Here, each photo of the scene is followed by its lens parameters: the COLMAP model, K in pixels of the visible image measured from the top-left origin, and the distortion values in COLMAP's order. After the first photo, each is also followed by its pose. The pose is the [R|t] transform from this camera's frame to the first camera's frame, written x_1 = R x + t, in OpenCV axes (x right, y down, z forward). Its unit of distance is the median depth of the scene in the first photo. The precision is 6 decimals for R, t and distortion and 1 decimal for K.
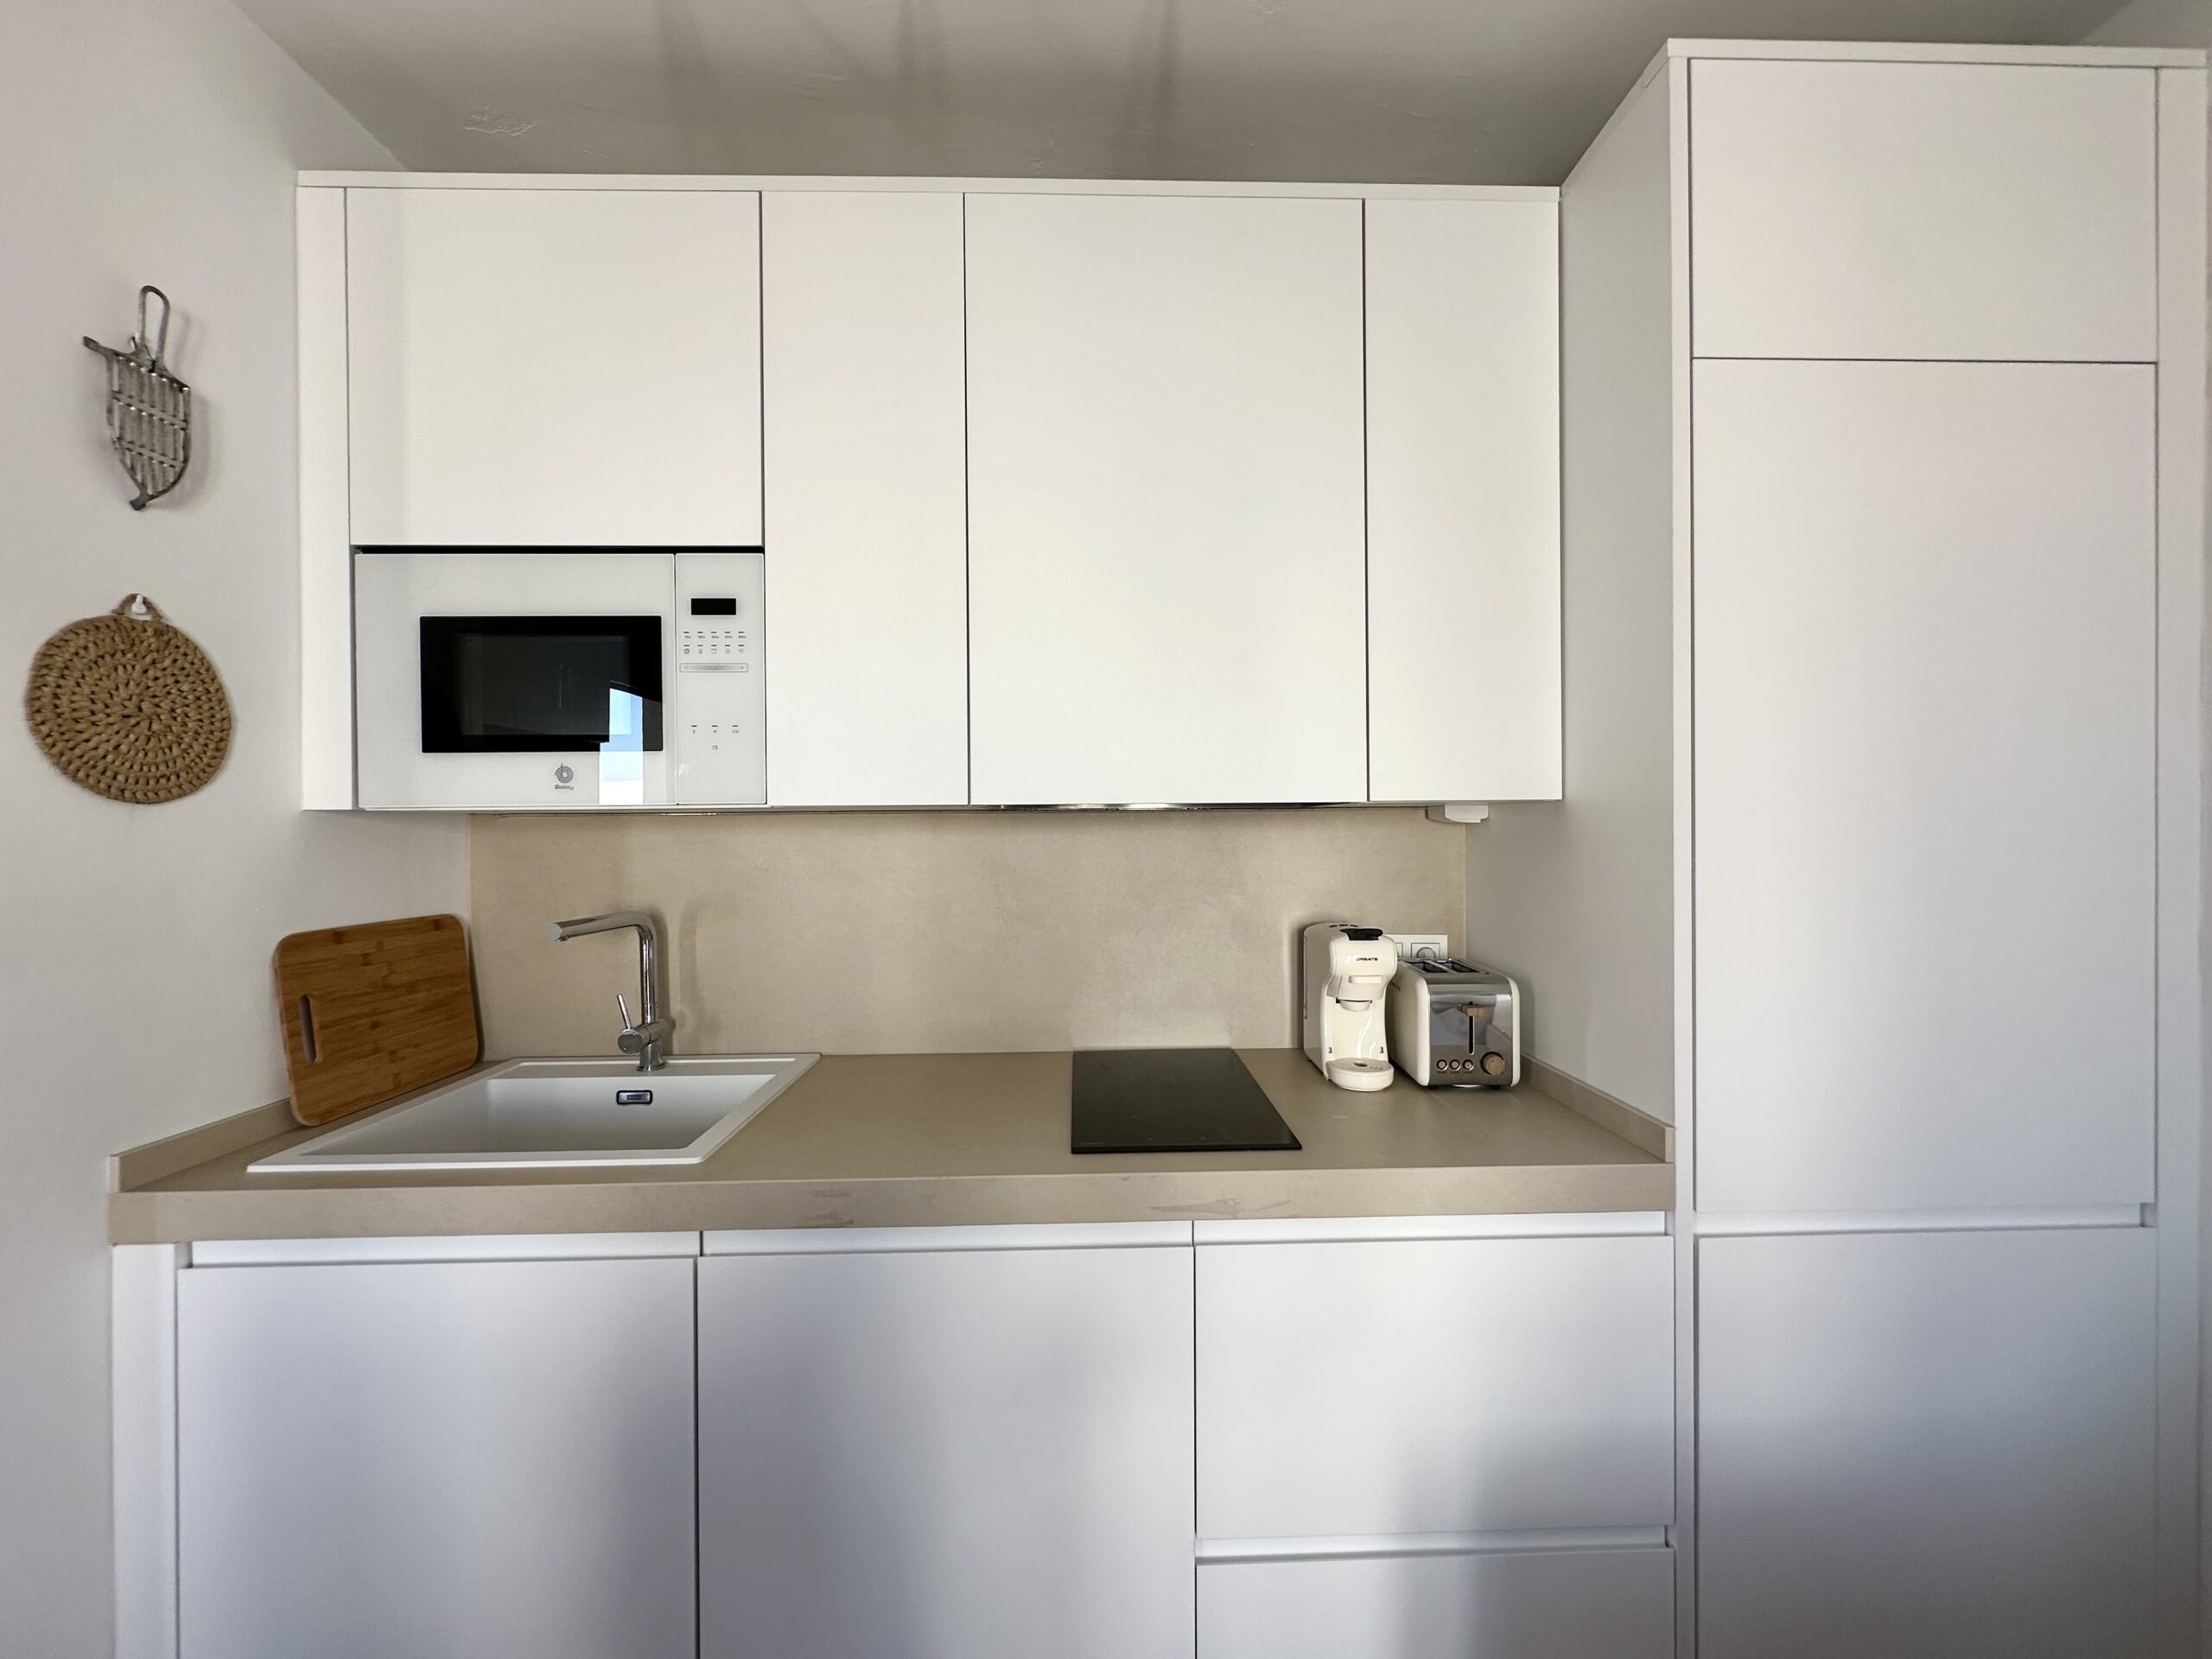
lens RADIAL K [[883.3, 0, 1098.6], [0, 883.3, 837.8], [0, 0, 1]] dist [-0.001976, -0.000310]
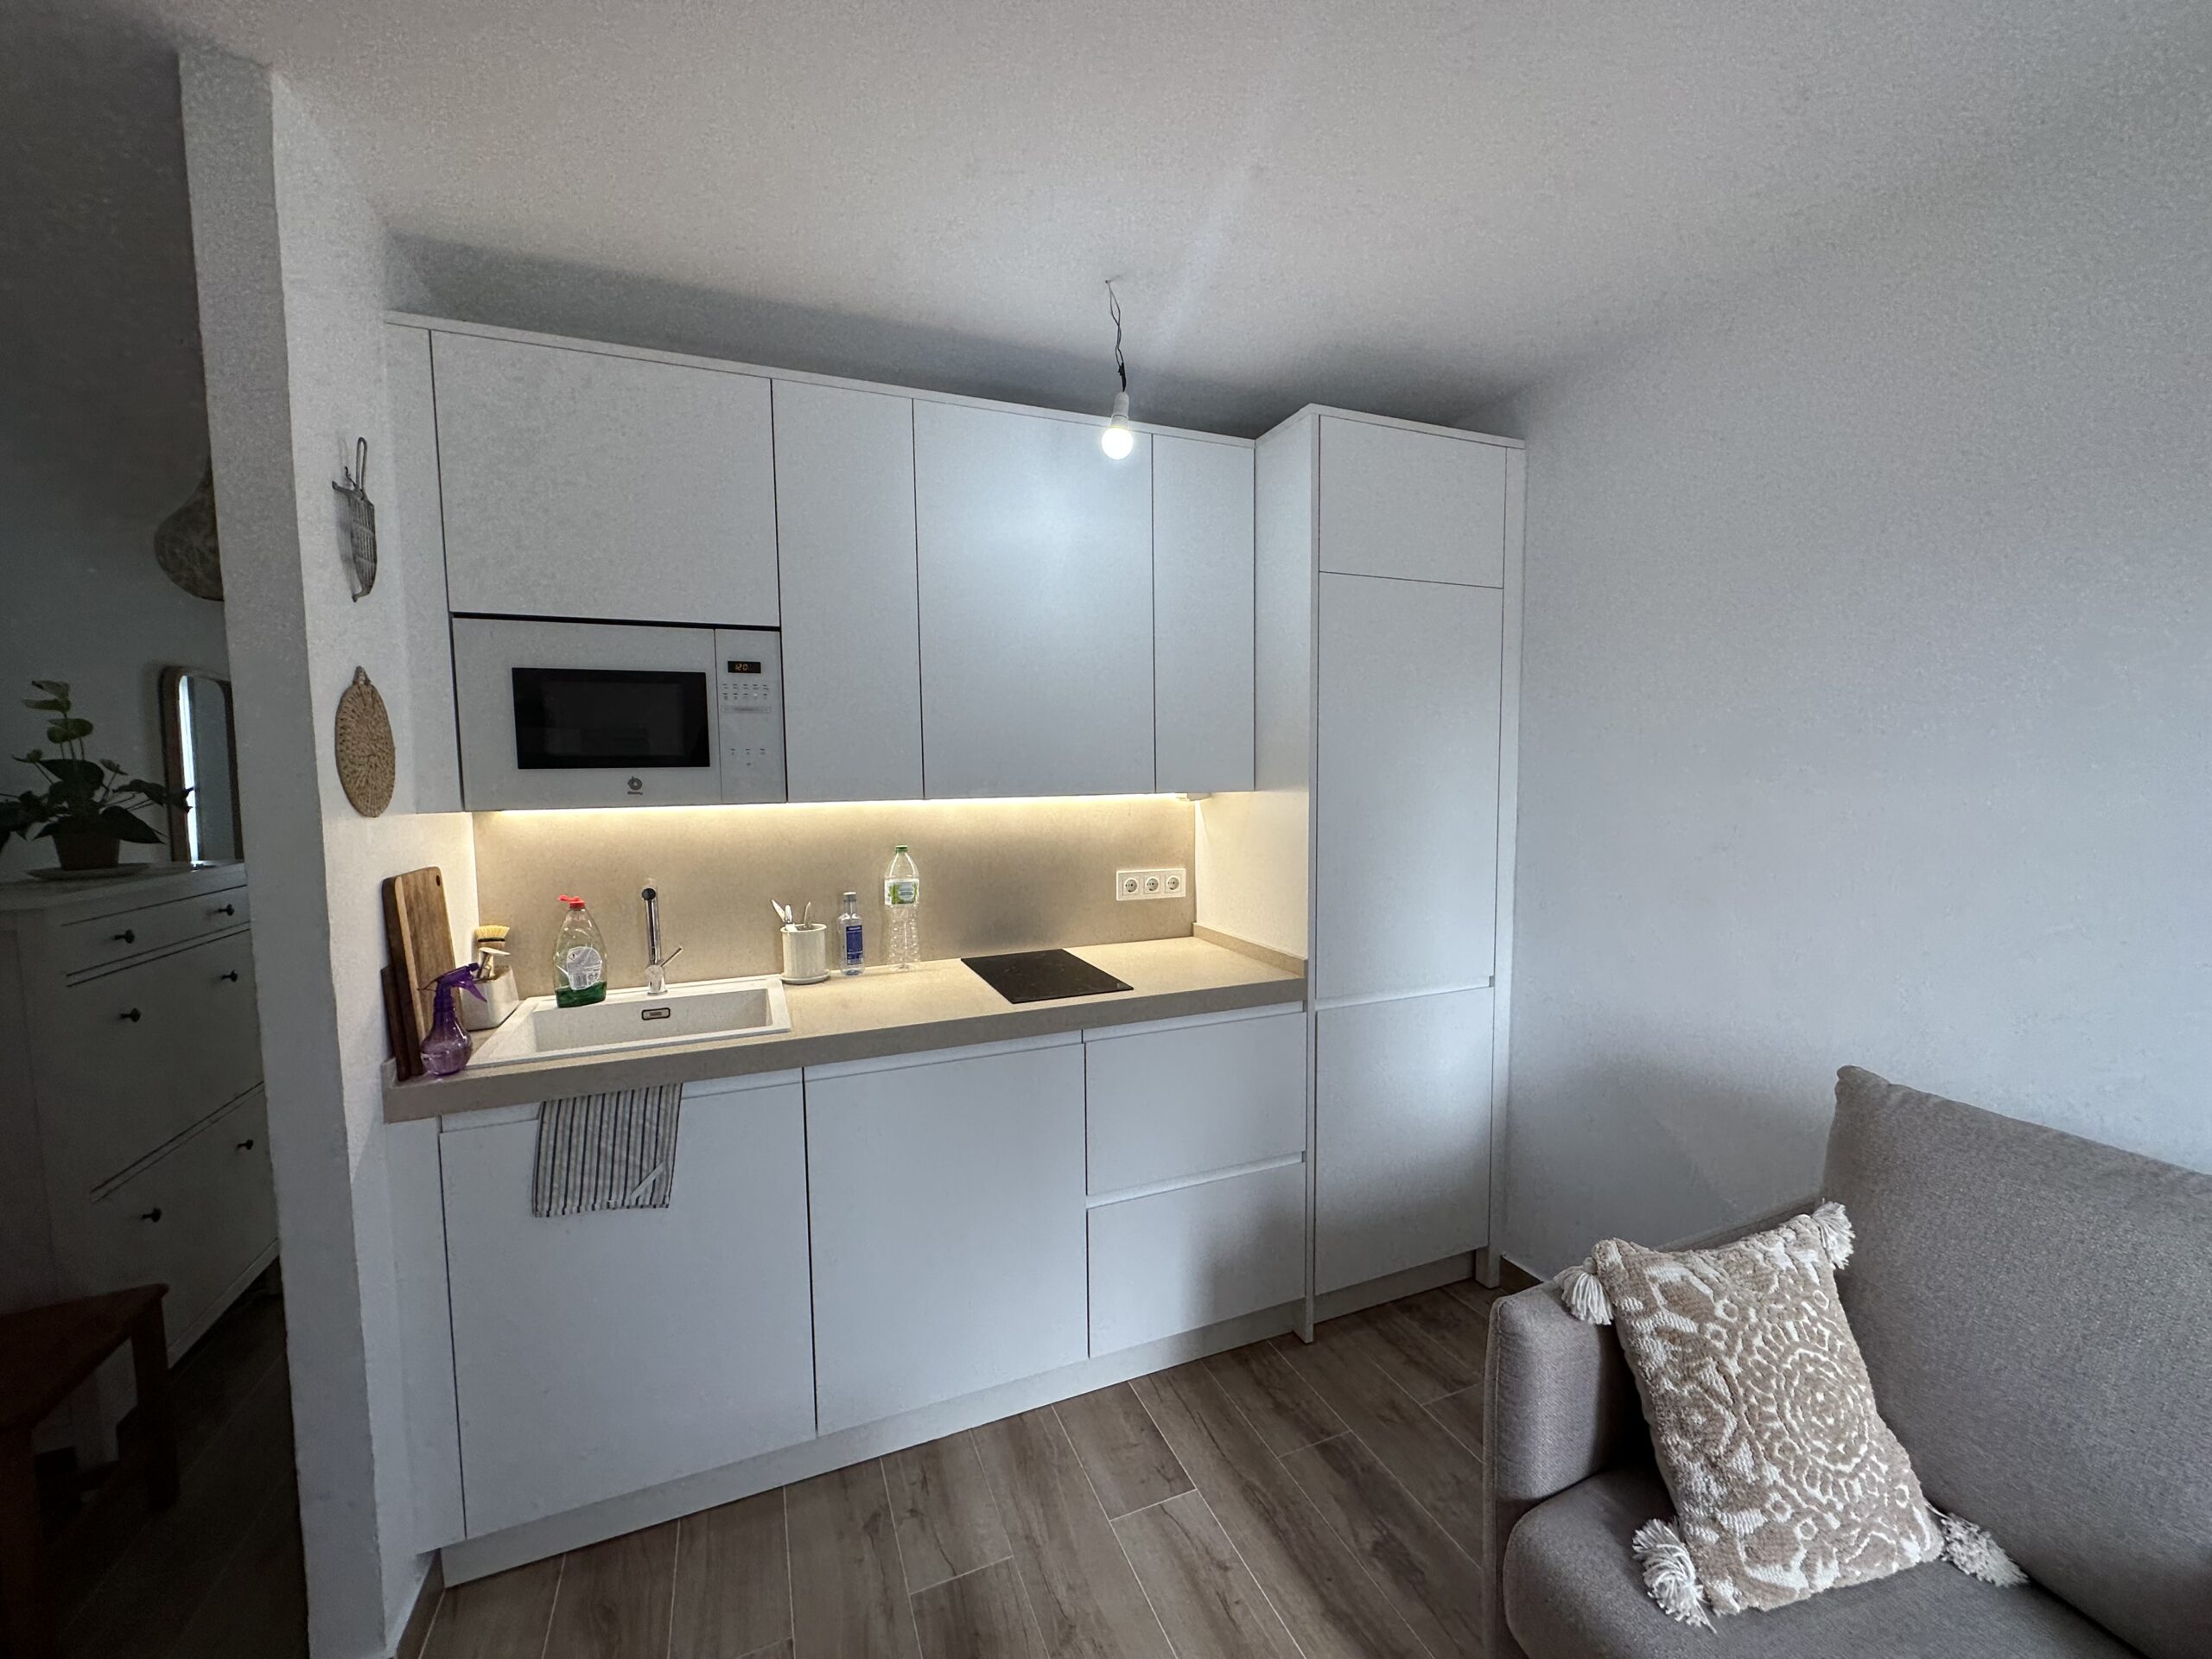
lens RADIAL K [[883.3, 0, 1104.8], [0, 883.3, 841.4], [0, 0, 1]] dist [-0.001976, -0.000310]
pose [[0.934309, -0.031051, 0.355108, -0.412765], [0.008140, 0.997798, 0.065832, -0.067664], [-0.356370, -0.058617, 0.932504, -0.591393]]
